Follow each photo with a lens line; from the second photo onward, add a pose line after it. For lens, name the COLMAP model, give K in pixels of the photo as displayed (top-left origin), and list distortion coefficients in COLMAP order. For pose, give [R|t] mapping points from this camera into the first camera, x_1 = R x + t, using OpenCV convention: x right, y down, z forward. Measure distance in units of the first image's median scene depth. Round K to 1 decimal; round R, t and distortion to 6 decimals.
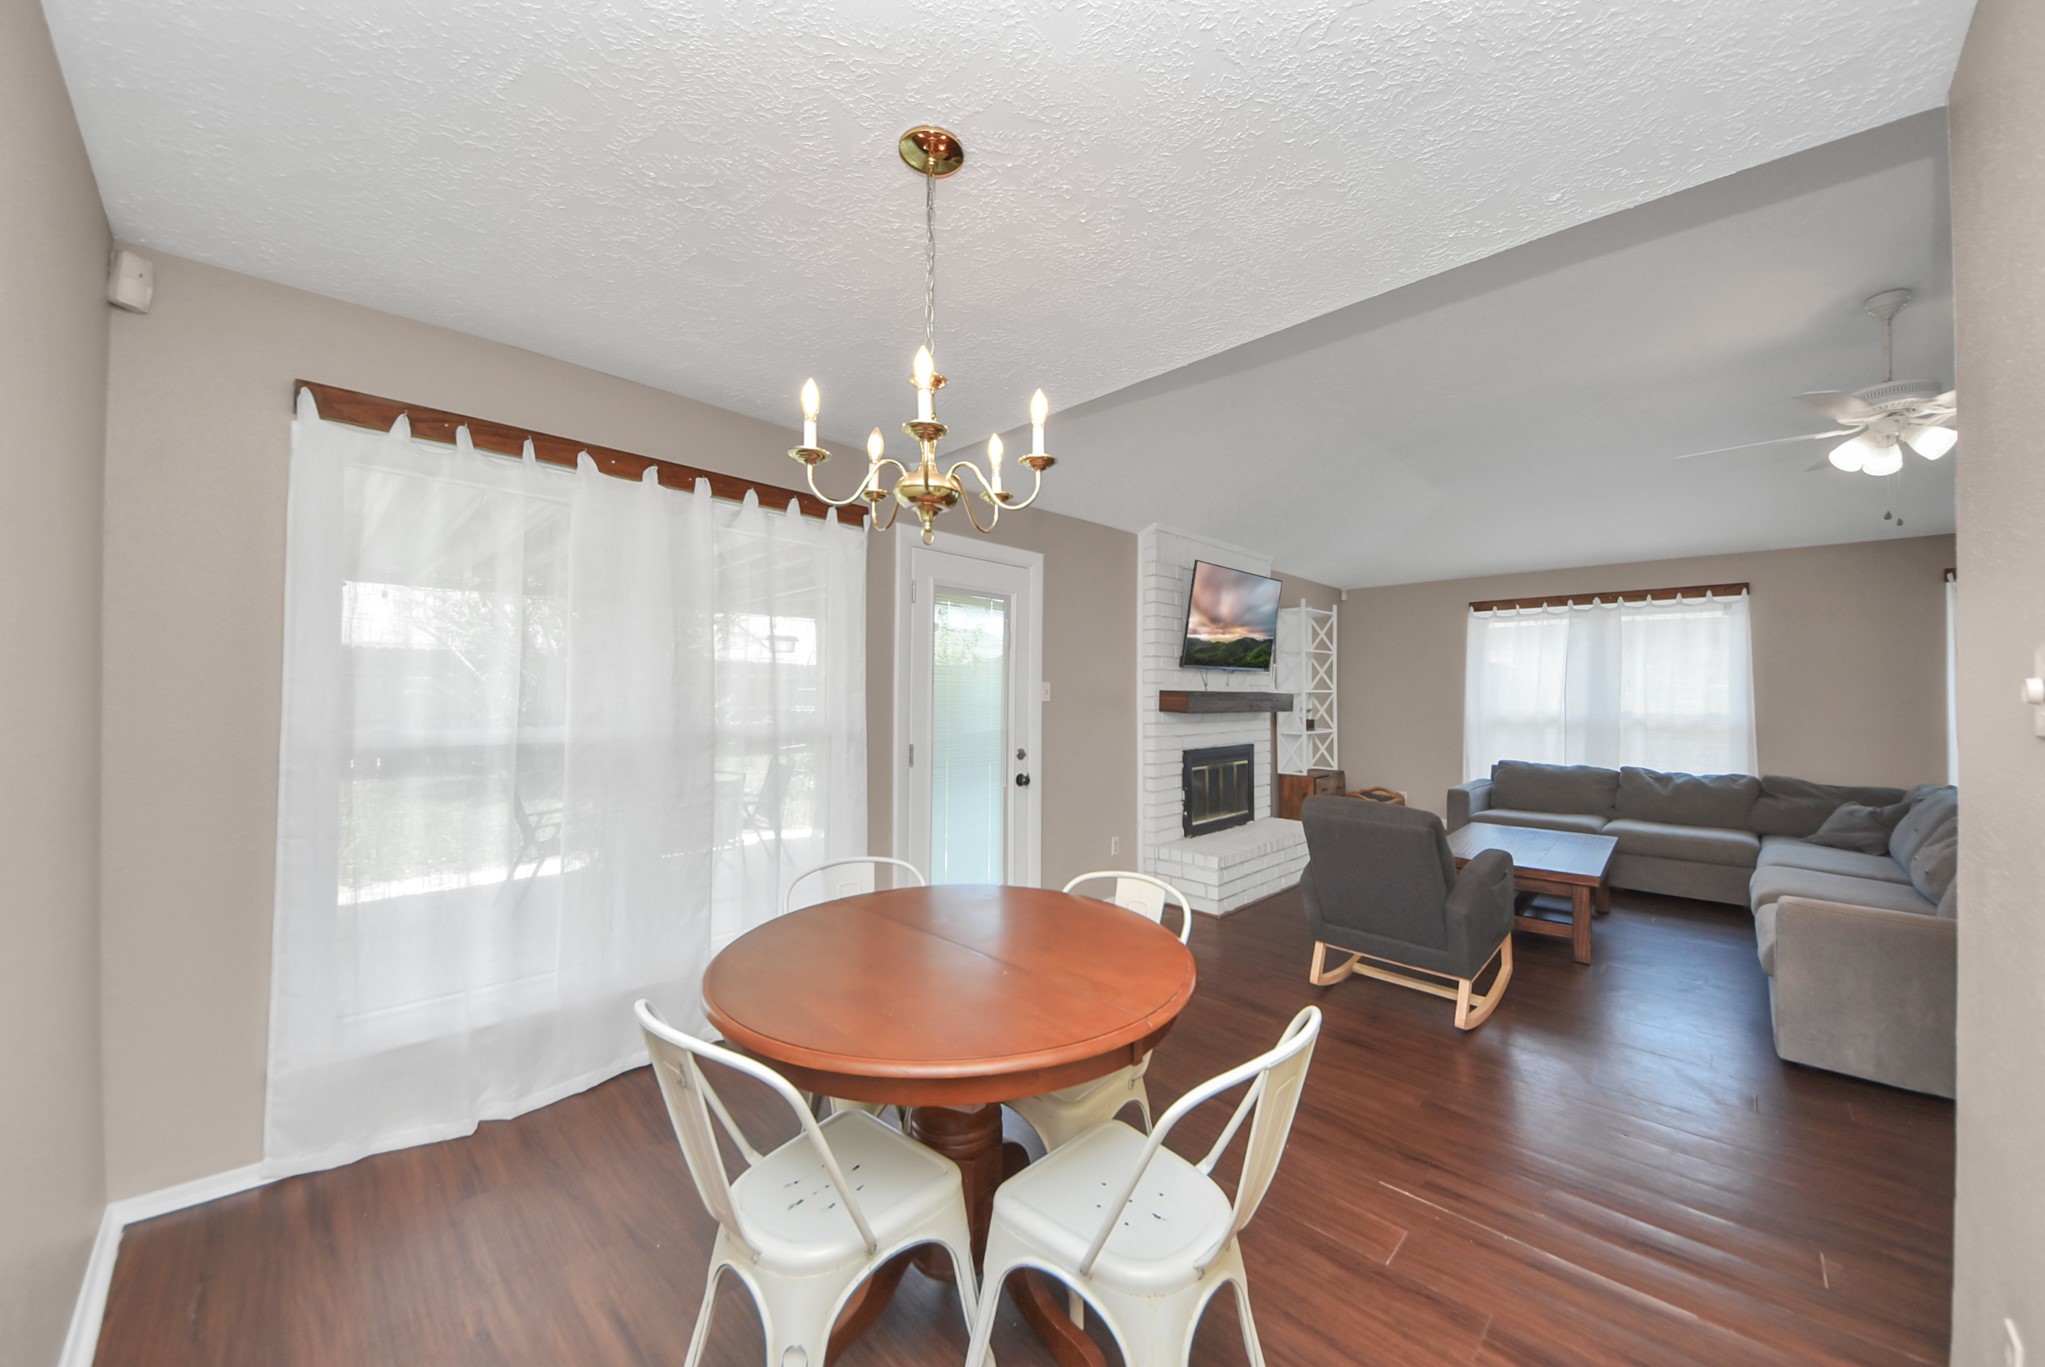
lens RADIAL K [[737.1, 0, 1022.5], [0, 737.1, 683.5], [0, 0, 1]] dist [-0.000098, -0.000020]
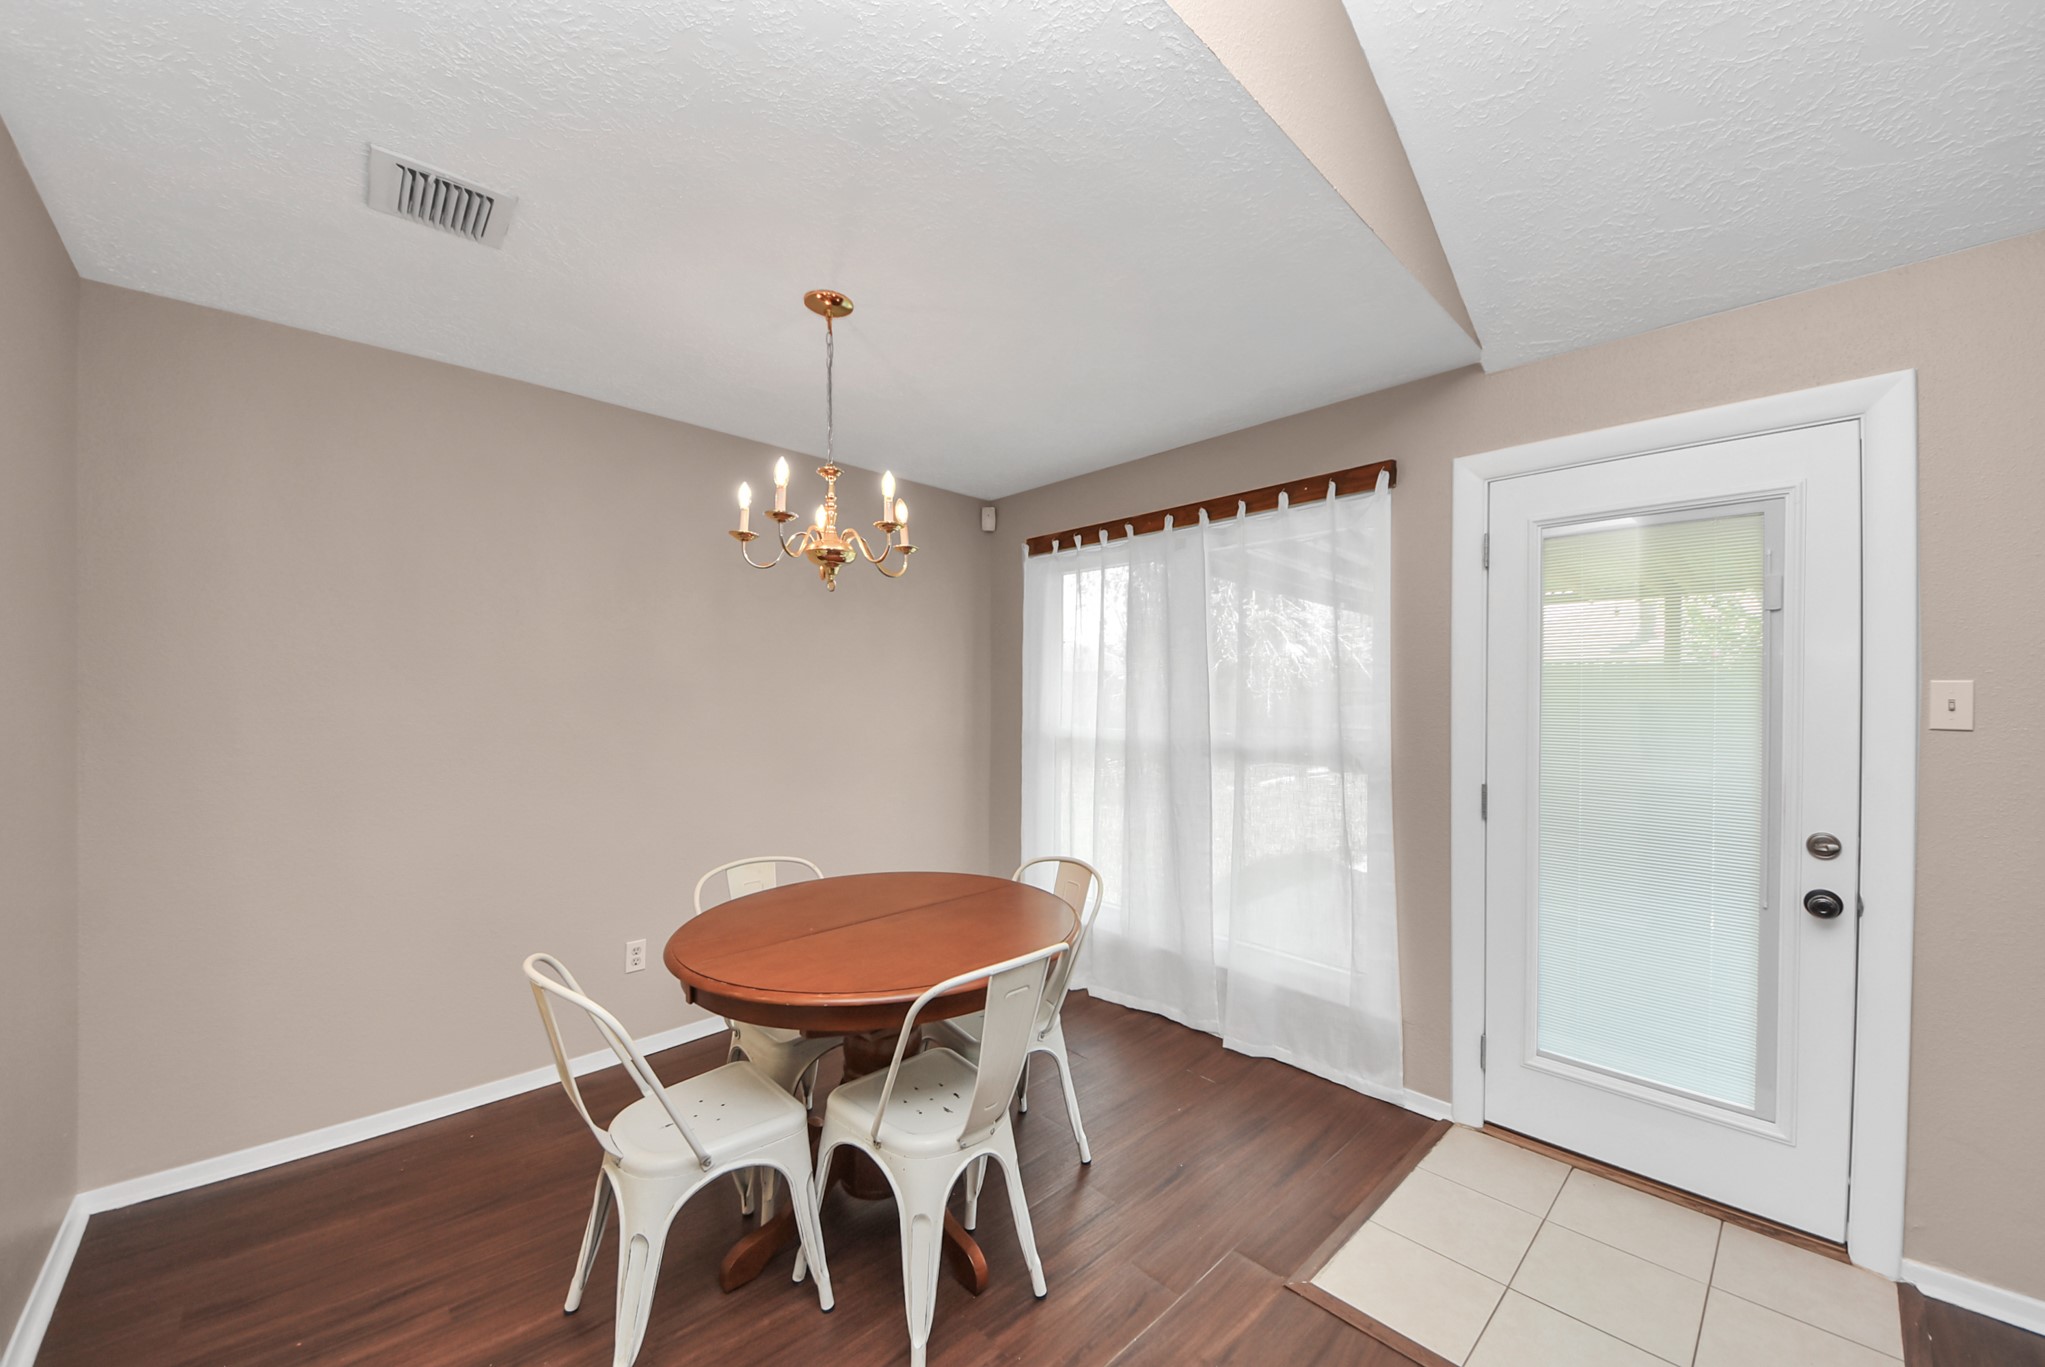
lens RADIAL K [[775.1, 0, 1029.4], [0, 775.1, 701.3], [0, 0, 1]] dist [0.019801, -0.013620]
pose [[-0.036356, -0.006035, -0.999321, 0.331793], [0.010441, 0.999925, -0.006419, 0.003918], [0.999284, -0.010668, -0.036290, 0.364661]]
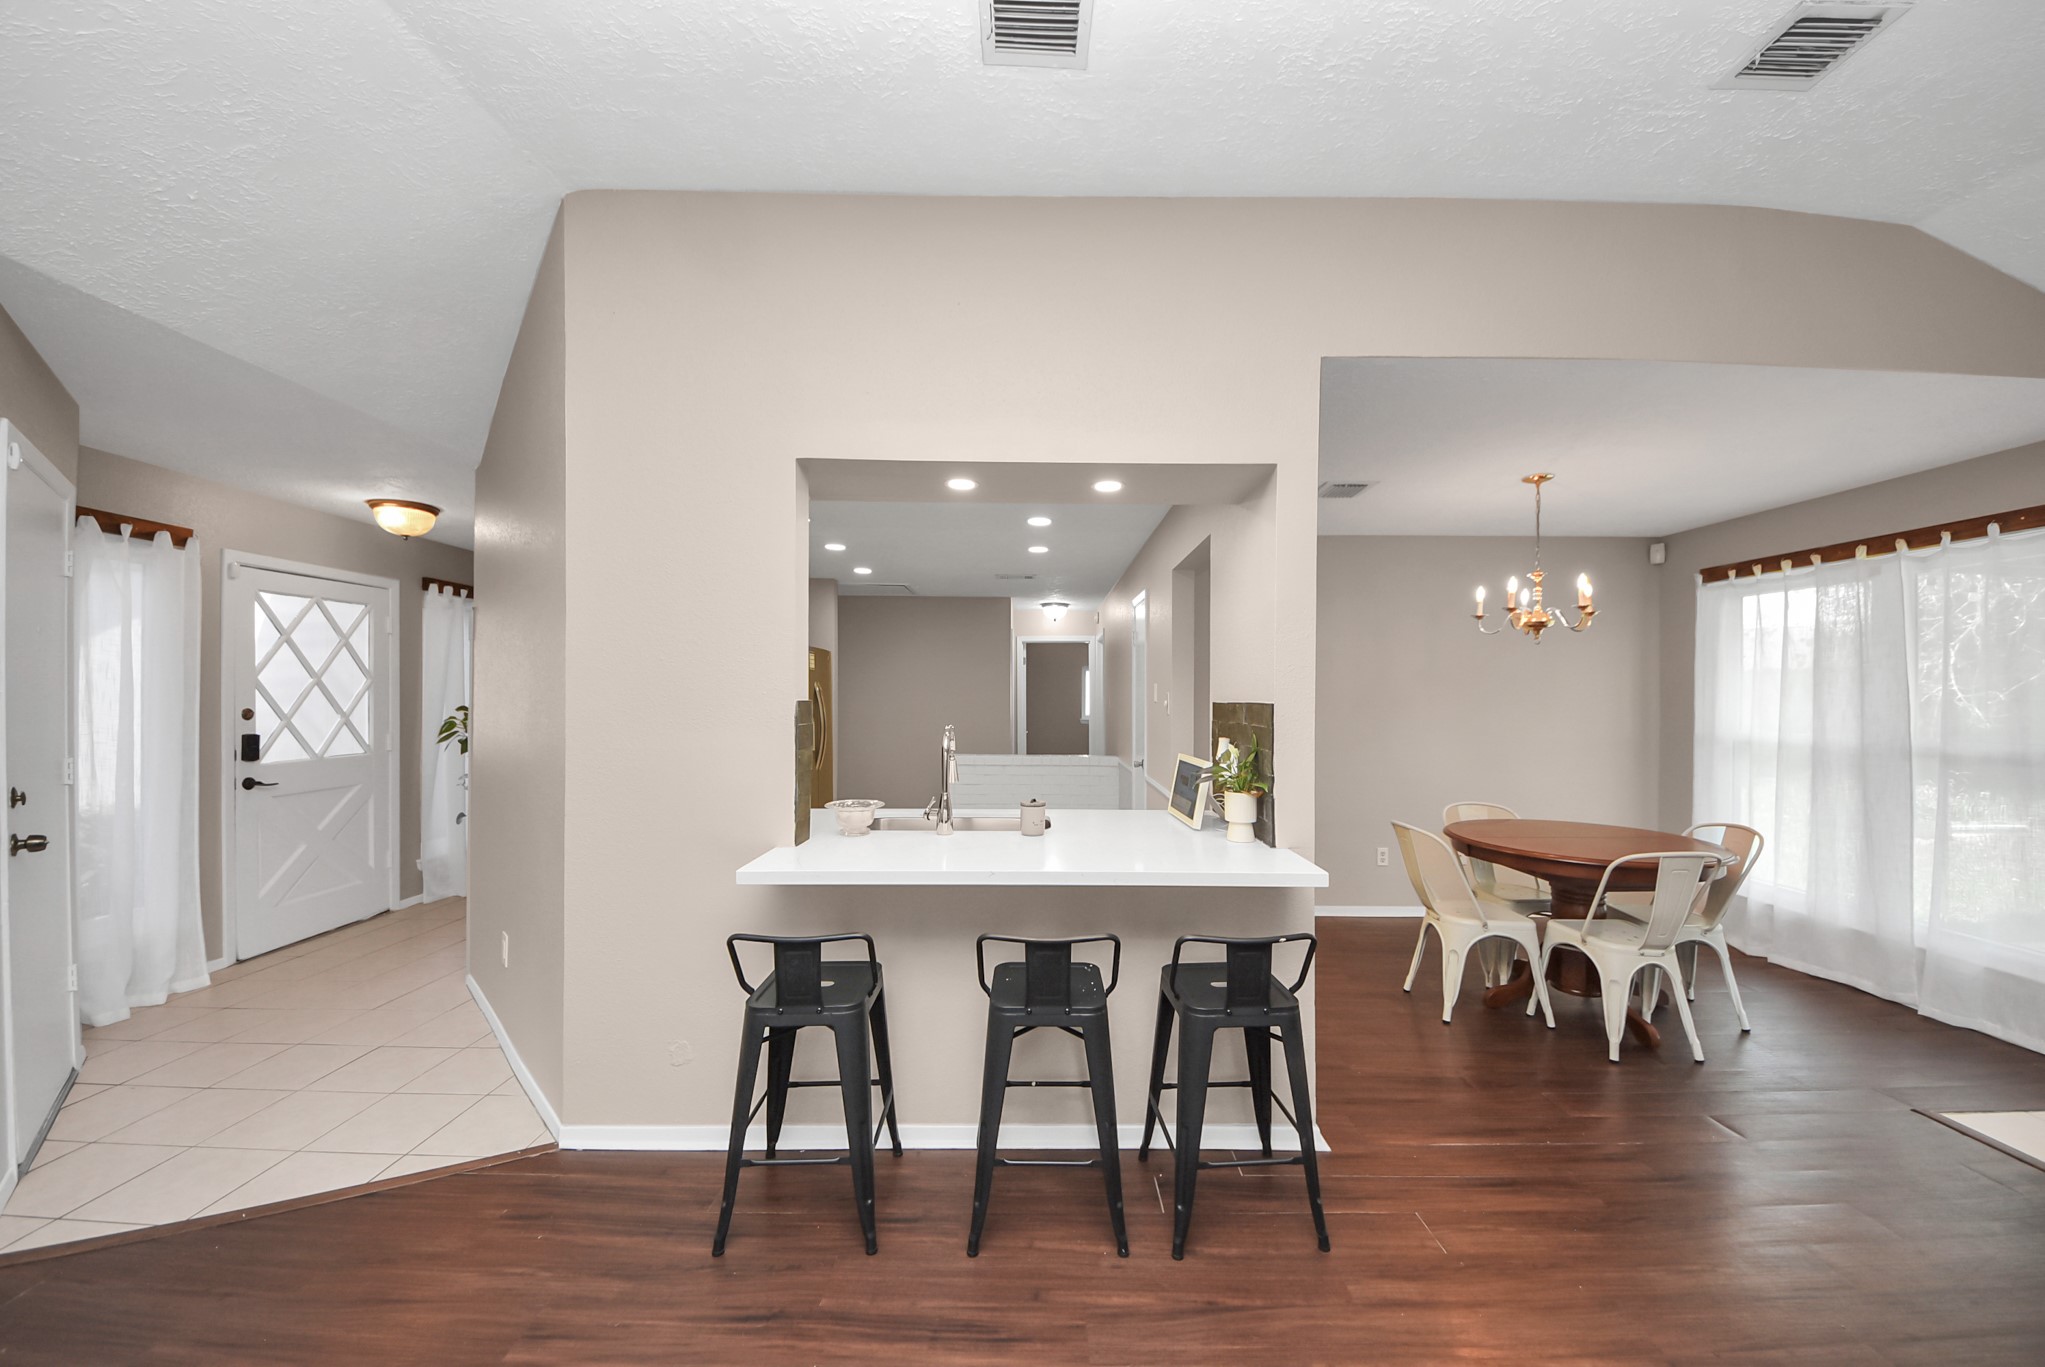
lens RADIAL K [[775.1, 0, 1029.4], [0, 775.1, 701.3], [0, 0, 1]] dist [0.019801, -0.013620]
pose [[-0.693218, -0.009689, -0.720663, 0.686408], [0.003064, 0.999861, -0.016390, 0.002414], [0.720722, -0.013570, -0.693092, 0.395305]]
